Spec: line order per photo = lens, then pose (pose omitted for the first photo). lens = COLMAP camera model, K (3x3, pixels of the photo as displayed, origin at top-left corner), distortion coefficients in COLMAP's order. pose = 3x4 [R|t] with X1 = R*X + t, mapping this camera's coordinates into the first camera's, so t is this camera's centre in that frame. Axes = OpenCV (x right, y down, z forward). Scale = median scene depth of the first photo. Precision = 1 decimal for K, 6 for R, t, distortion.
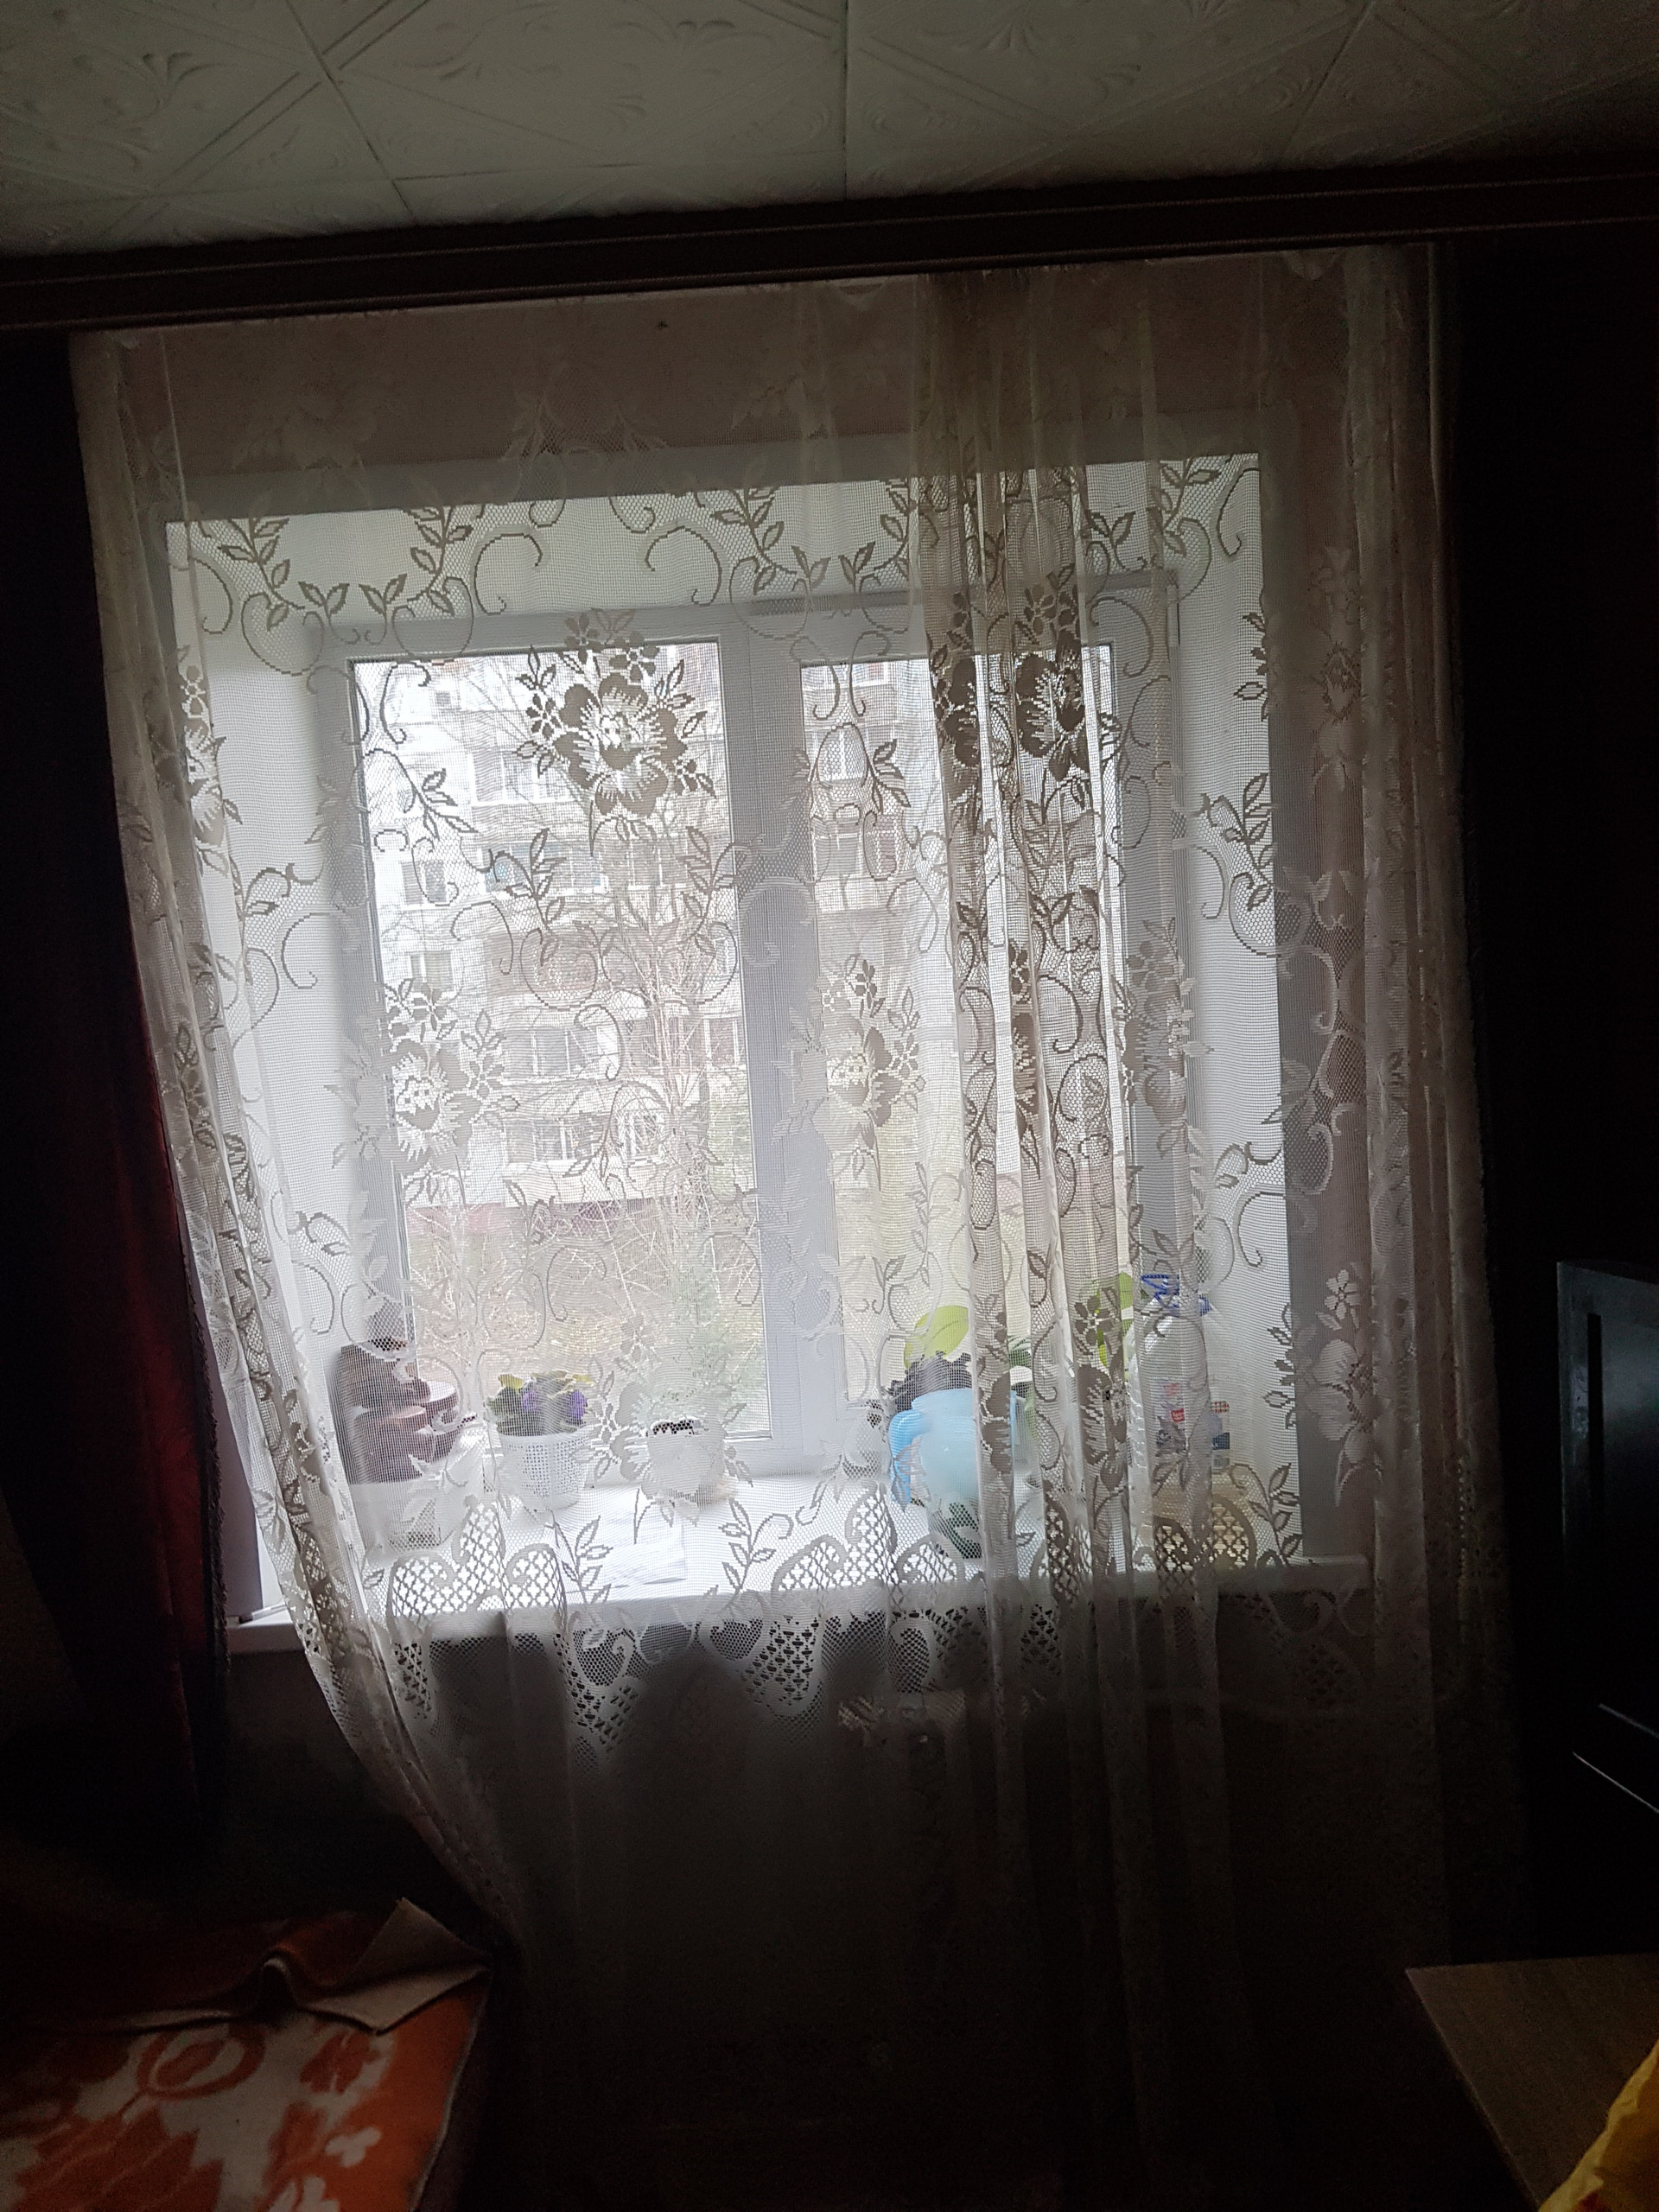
lens RADIAL K [[1715.3, 0, 859.6], [0, 1715.3, 1116.3], [0, 0, 1]] dist [0.094153, -0.201283]
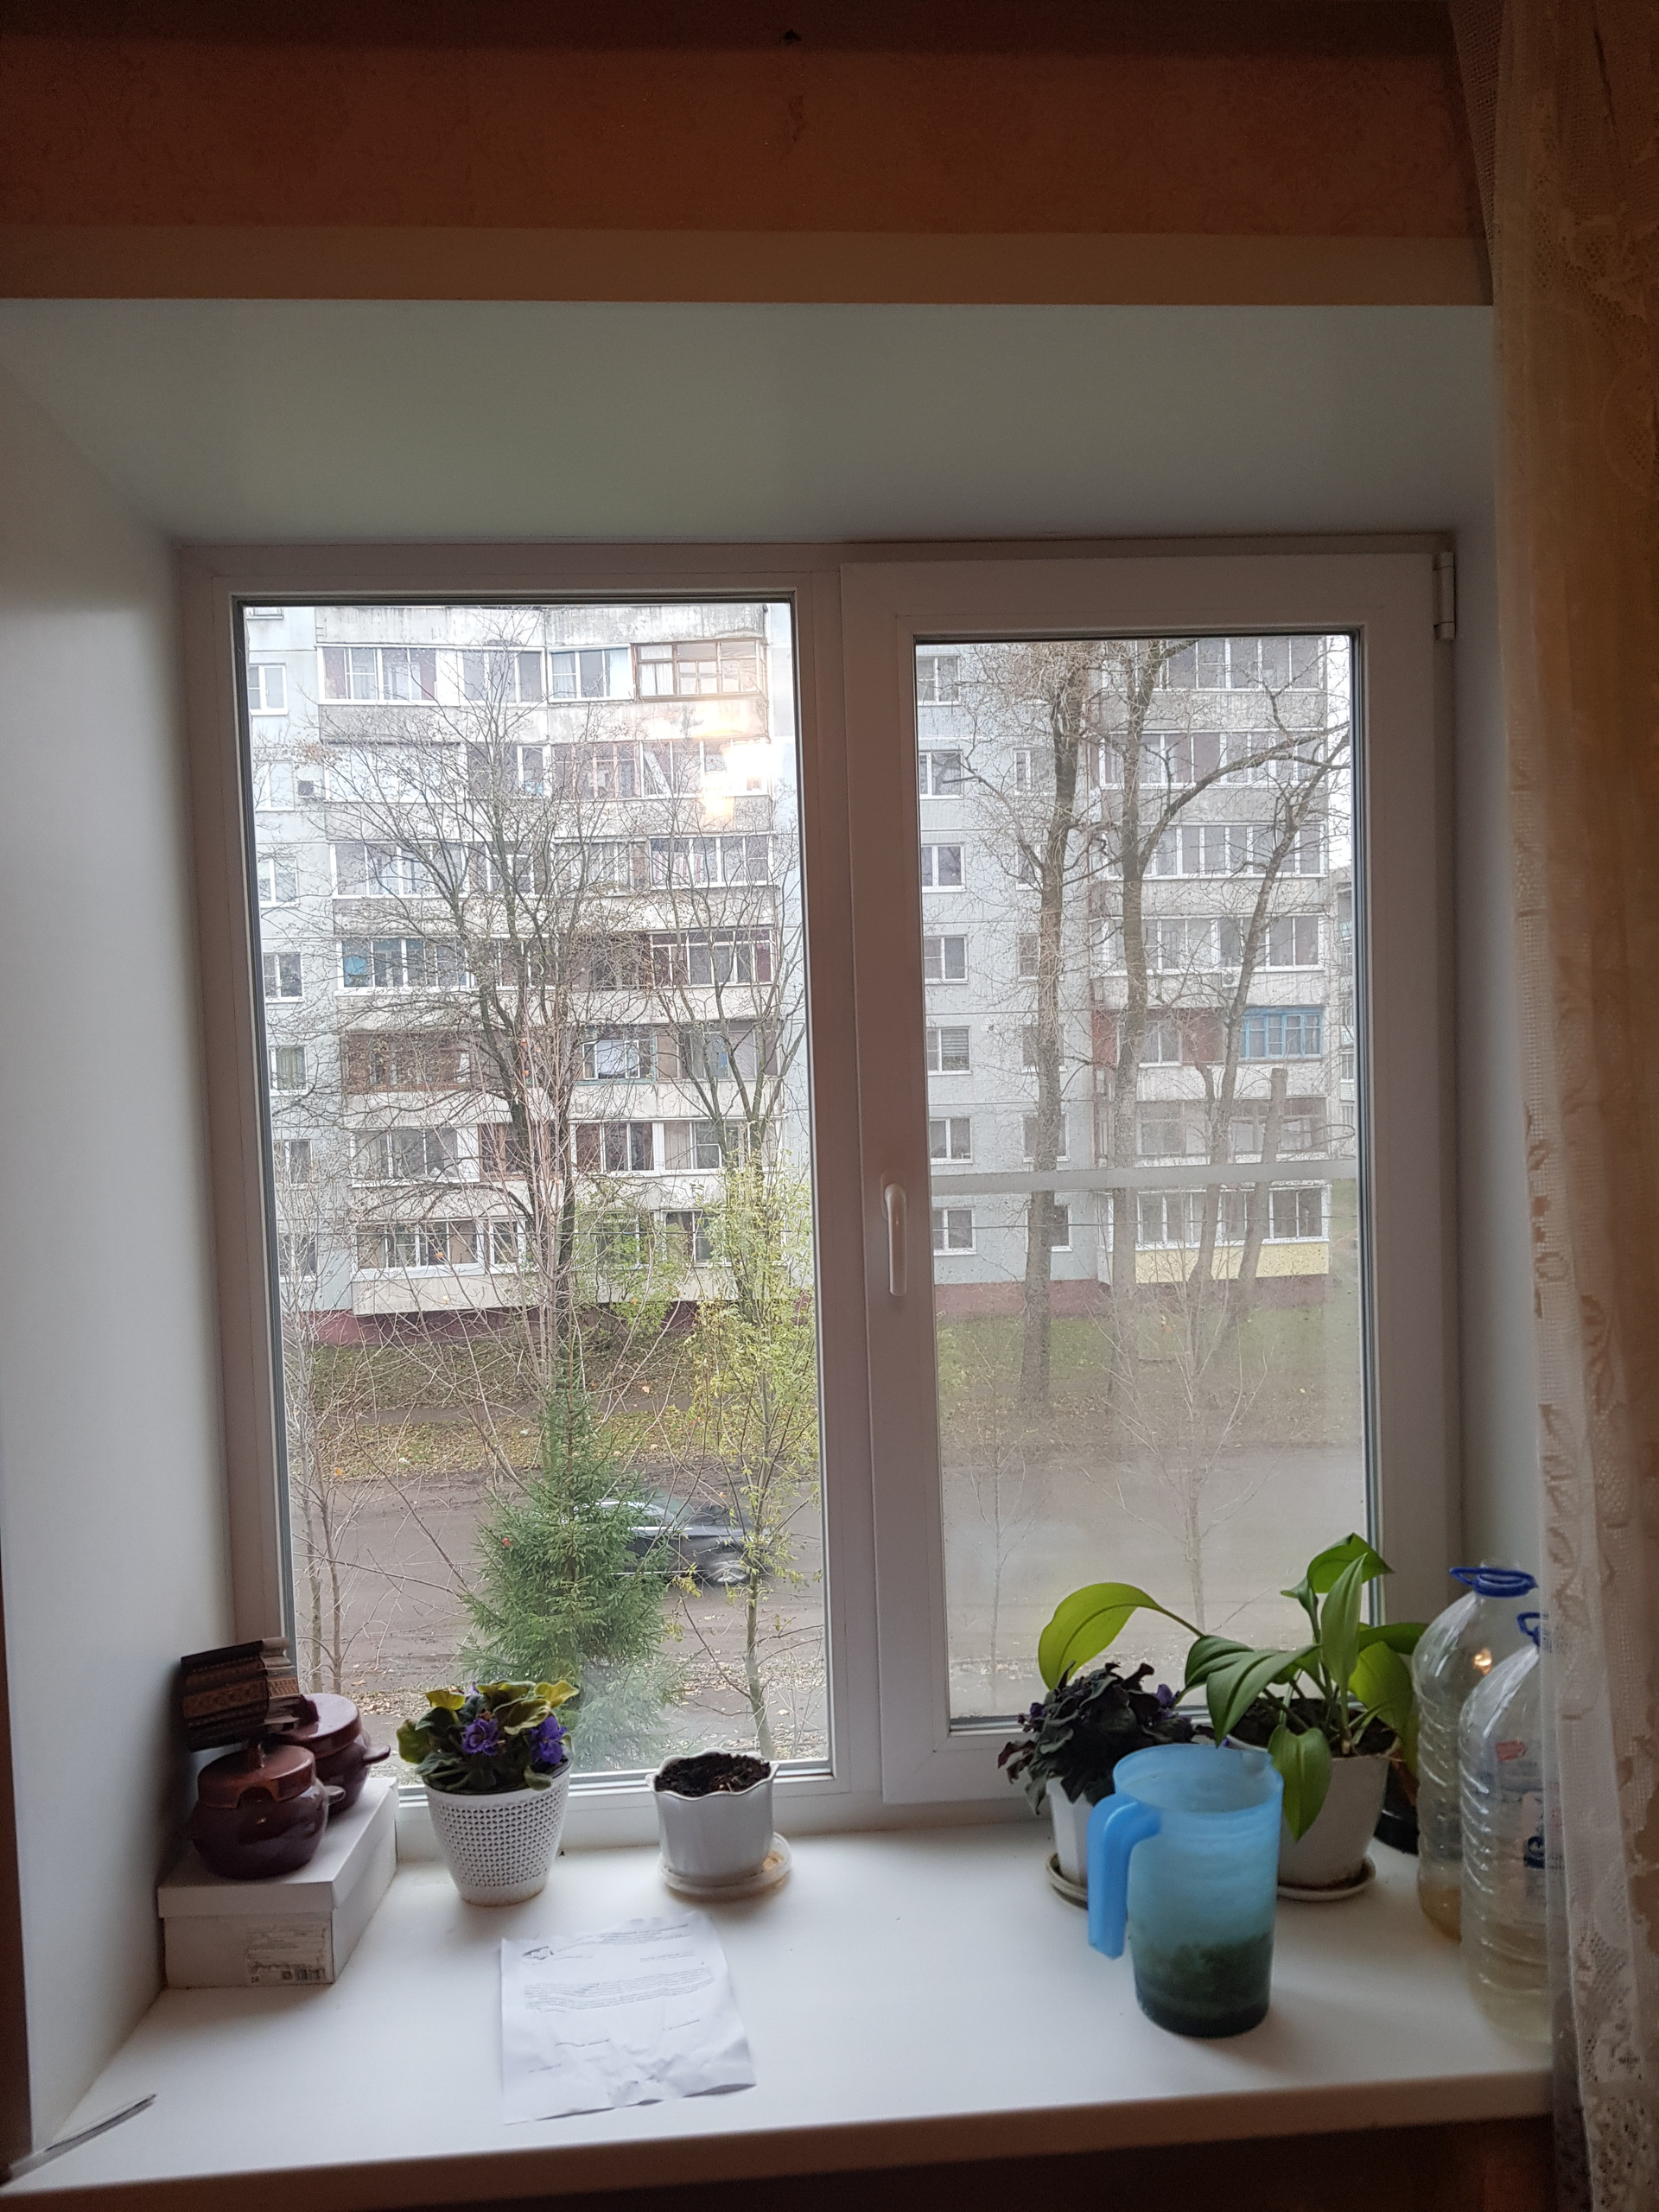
lens RADIAL K [[1703.4, 0, 883.9], [0, 1703.4, 1147.9], [0, 0, 1]] dist [0.082341, -0.147496]
pose [[0.995024, 0.025889, 0.096216, -0.133454], [-0.021445, 0.998668, -0.046936, -0.033886], [-0.097303, 0.044639, 0.994253, 0.414556]]
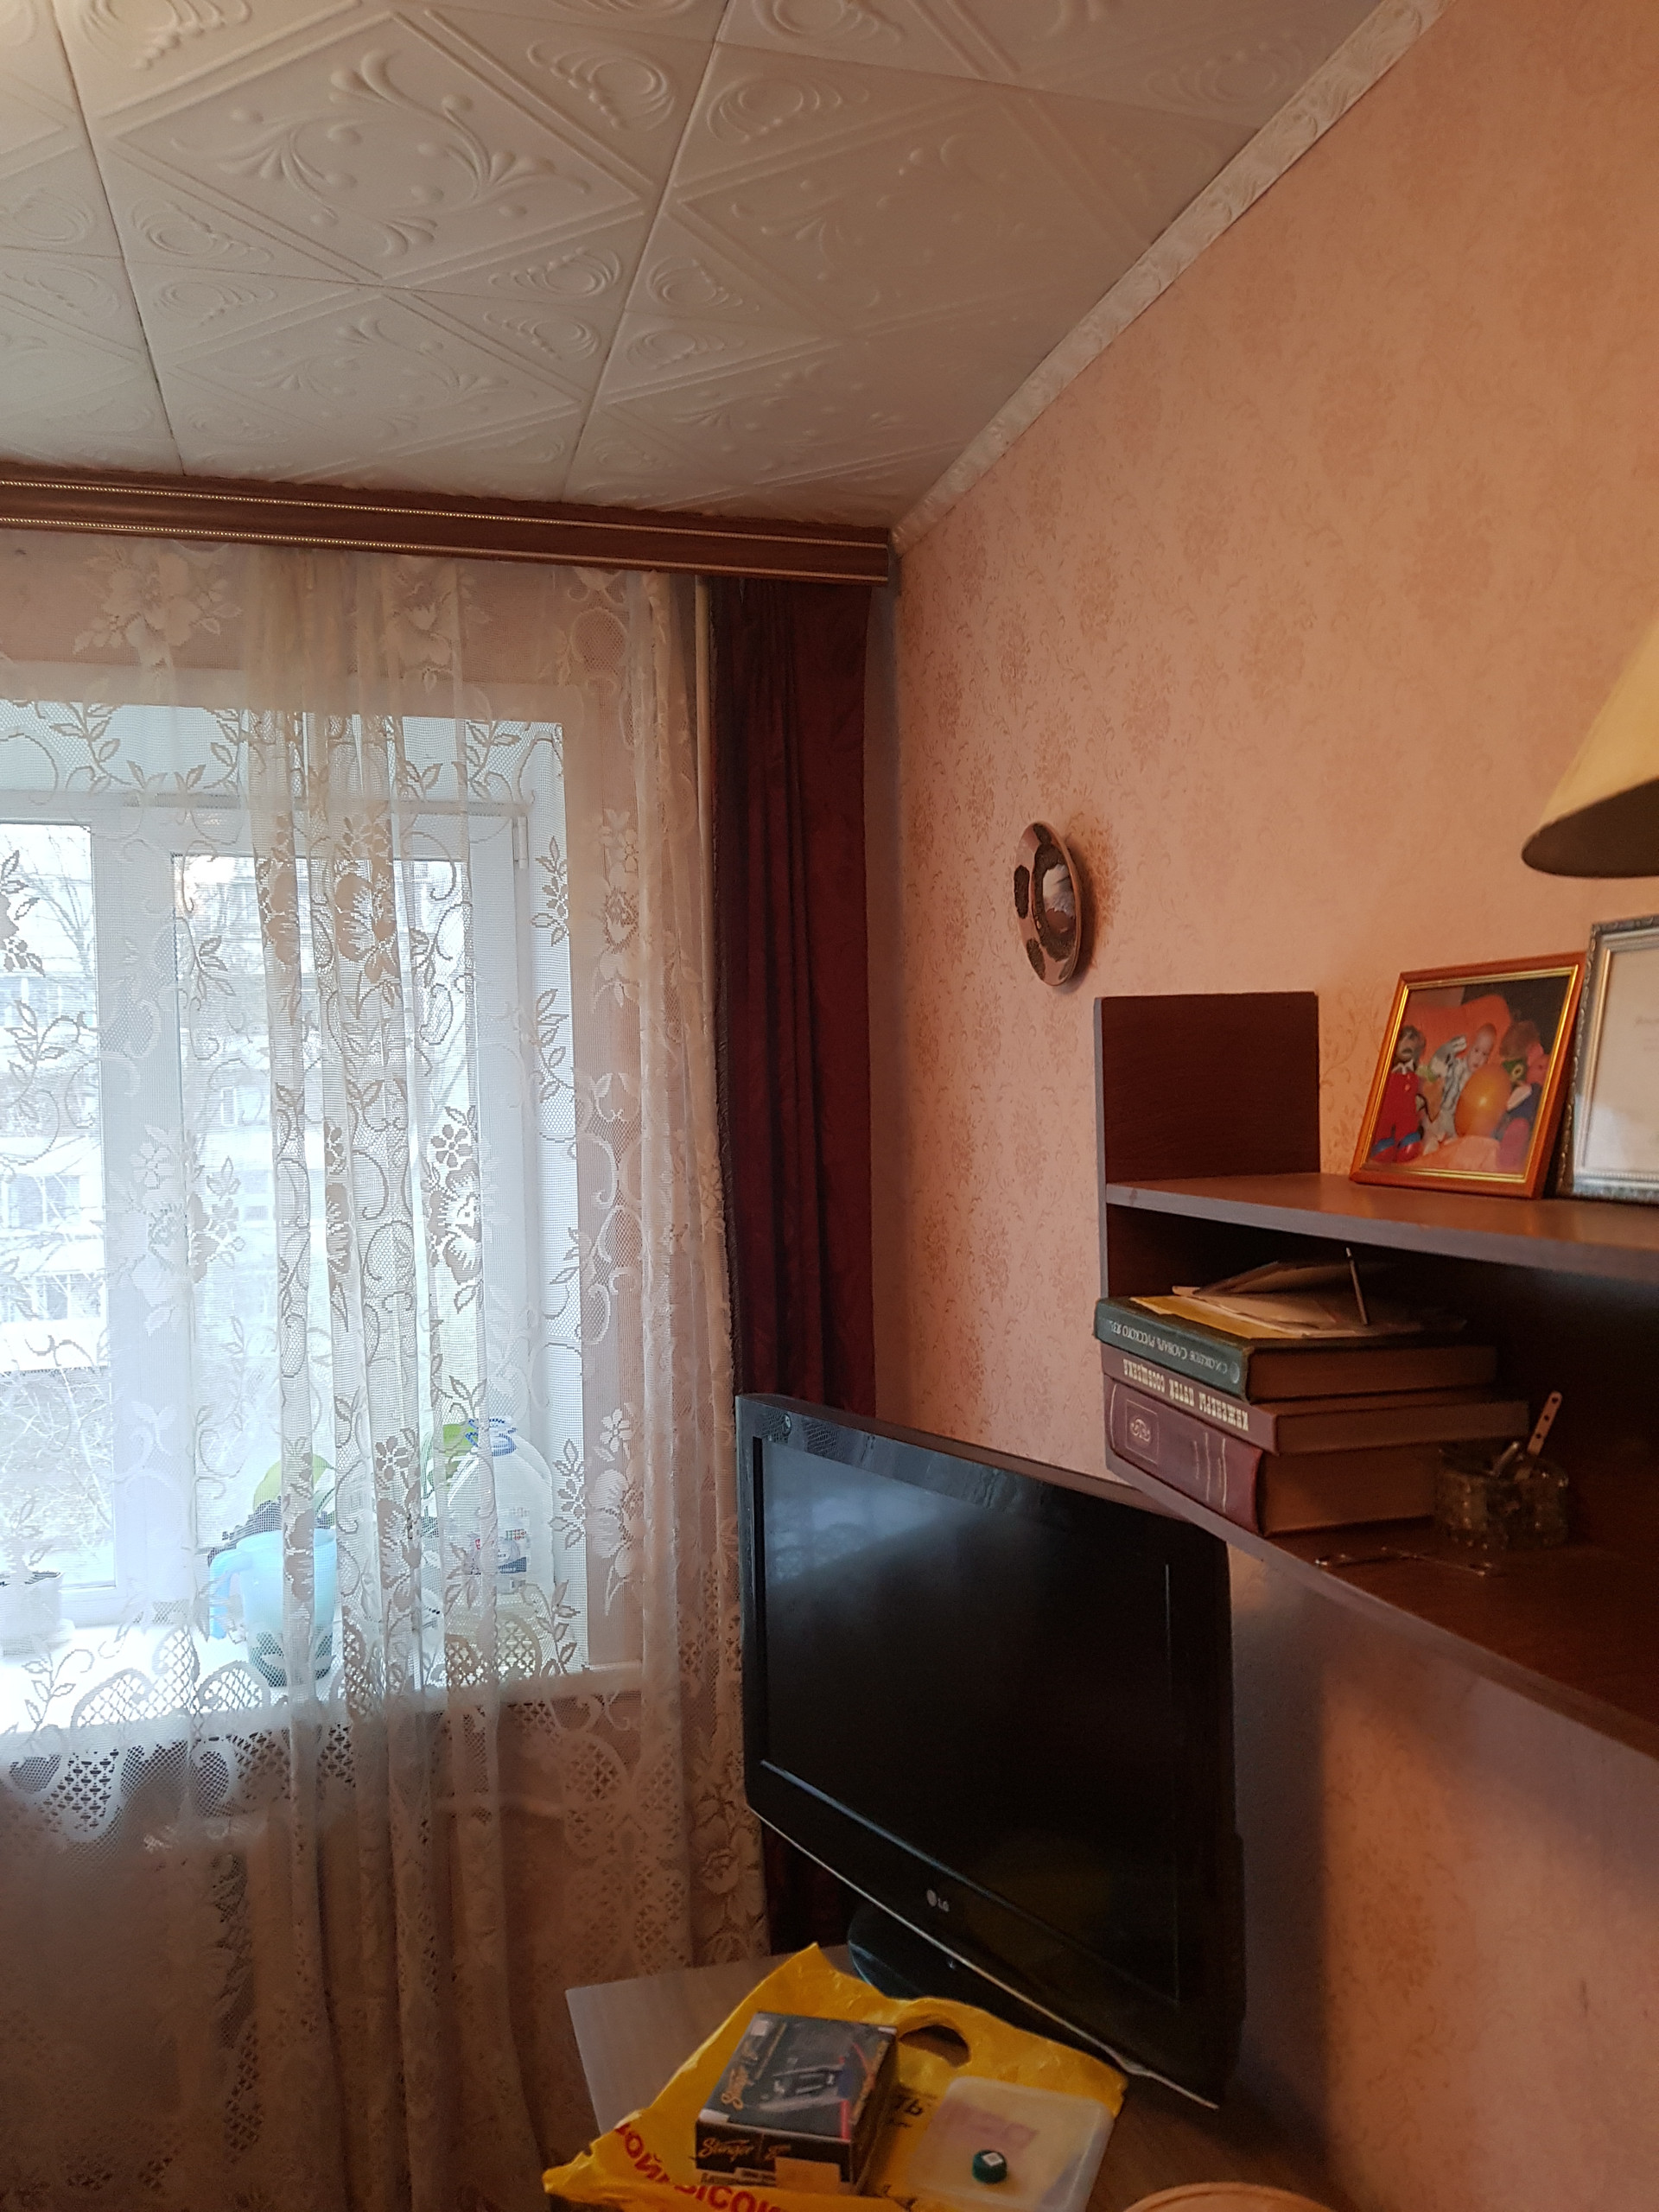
lens RADIAL K [[1703.4, 0, 883.9], [0, 1703.4, 1147.9], [0, 0, 1]] dist [0.082341, -0.147496]
pose [[0.960306, 0.035638, 0.276662, 0.122816], [-0.014011, 0.996716, -0.079761, 0.001589], [-0.278596, 0.072718, 0.957651, -0.172175]]
